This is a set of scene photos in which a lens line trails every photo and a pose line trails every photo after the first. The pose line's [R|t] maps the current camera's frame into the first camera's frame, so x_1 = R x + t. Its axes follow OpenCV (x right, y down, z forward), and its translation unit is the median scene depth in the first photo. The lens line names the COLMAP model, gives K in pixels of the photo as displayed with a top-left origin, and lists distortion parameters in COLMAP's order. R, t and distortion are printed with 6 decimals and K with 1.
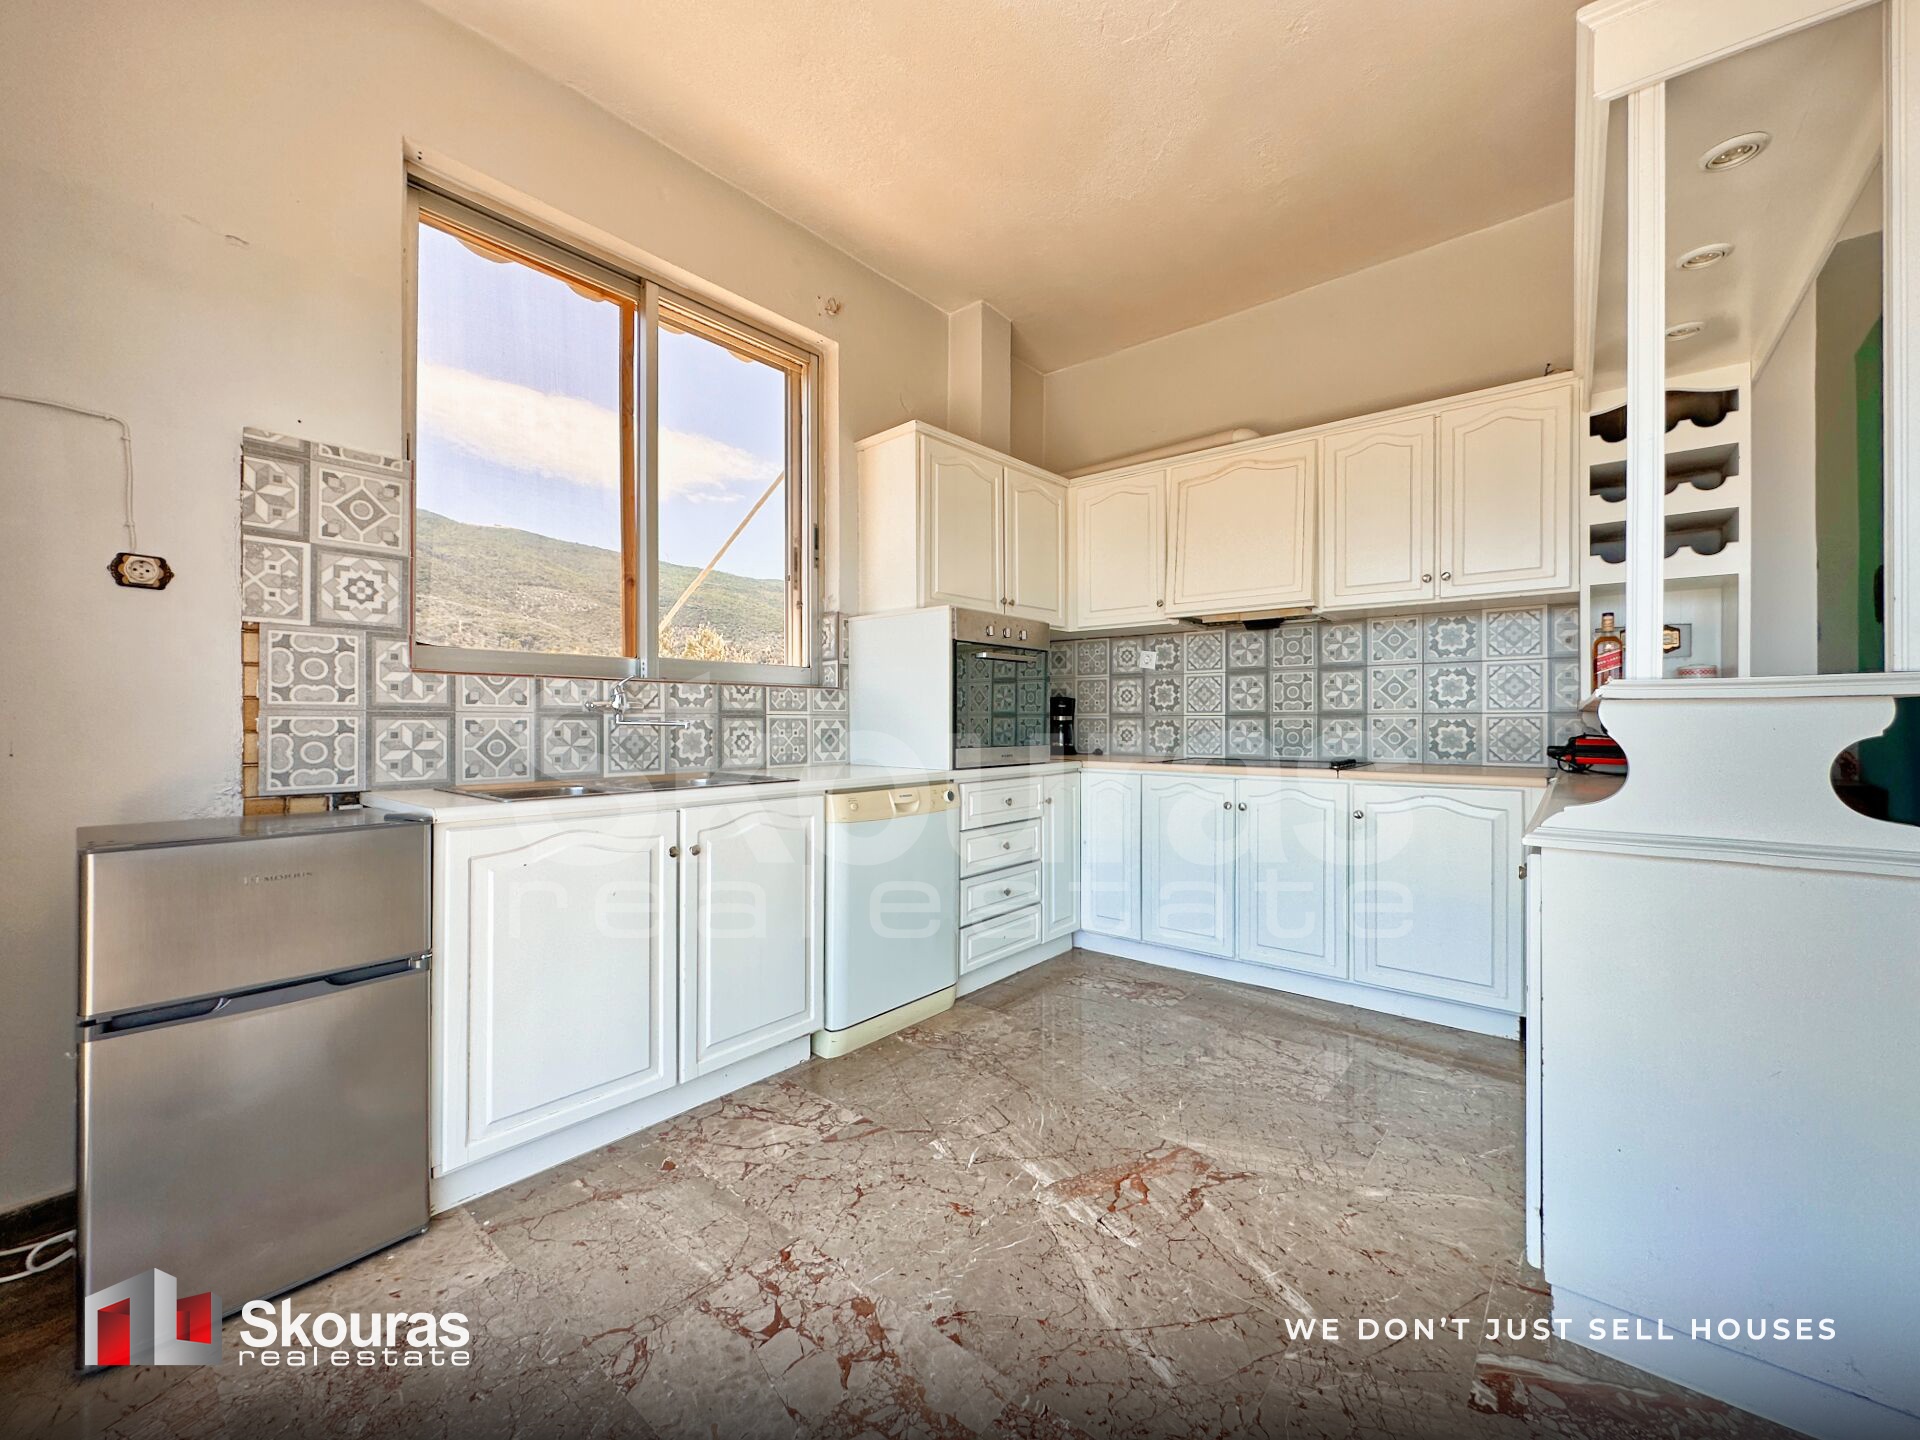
lens RADIAL K [[770.3, 0, 964.2], [0, 770.3, 718.3], [0, 0, 1]] dist [-0.002291, 0.000489]
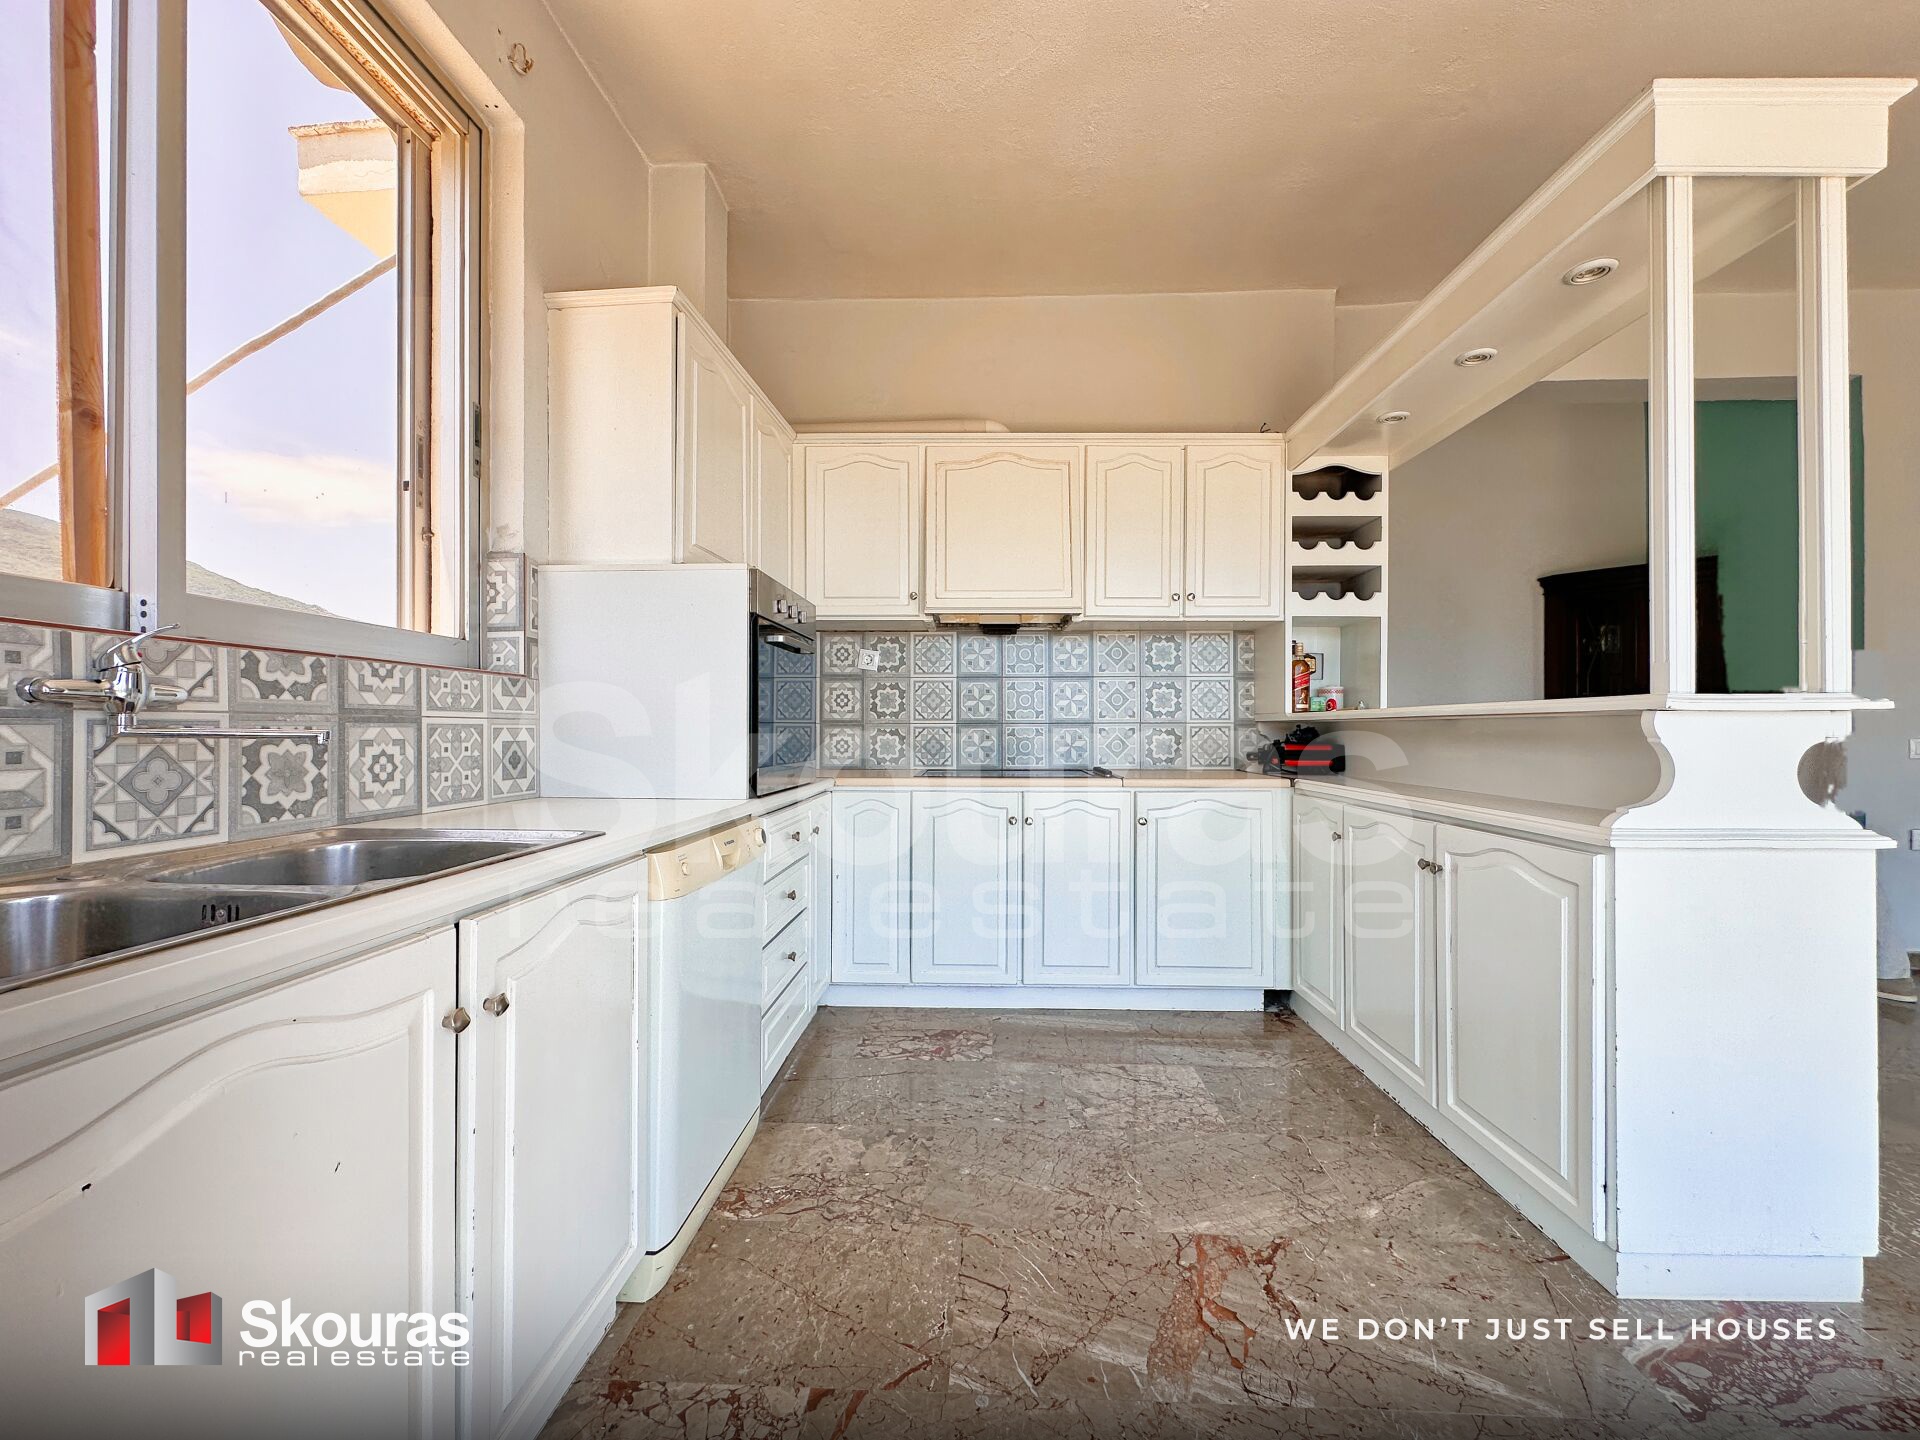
lens RADIAL K [[770.3, 0, 963.2], [0, 770.3, 727.5], [0, 0, 1]] dist [-0.002291, 0.000489]
pose [[0.796565, 0.002594, 0.604547, -0.279388], [-0.003078, 0.999995, -0.000236, 0.001642], [-0.604545, -0.001673, 0.796569, 0.314839]]
